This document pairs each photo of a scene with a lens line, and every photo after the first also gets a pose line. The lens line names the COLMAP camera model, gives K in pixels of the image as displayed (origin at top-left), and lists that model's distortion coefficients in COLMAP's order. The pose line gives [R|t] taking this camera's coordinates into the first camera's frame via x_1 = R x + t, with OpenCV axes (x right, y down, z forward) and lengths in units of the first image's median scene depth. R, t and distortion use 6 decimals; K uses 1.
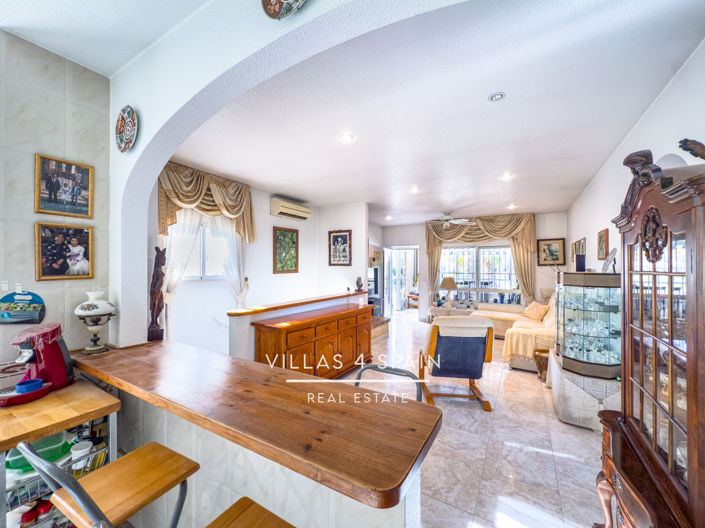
lens RADIAL K [[283.1, 0, 350.2], [0, 283.1, 266.6], [0, 0, 1]] dist [0.003216, -0.000701]
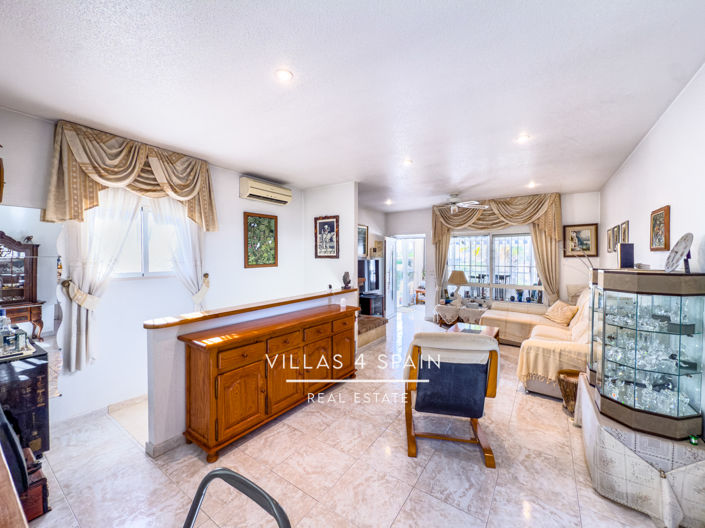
lens RADIAL K [[283.1, 0, 363.5], [0, 283.1, 264.9], [0, 0, 1]] dist [0.003216, -0.000701]
pose [[0.999653, -0.002929, -0.026164, 0.109190], [0.003693, 0.999567, 0.029185, -0.008089], [0.026067, -0.029271, 0.999232, 0.172761]]
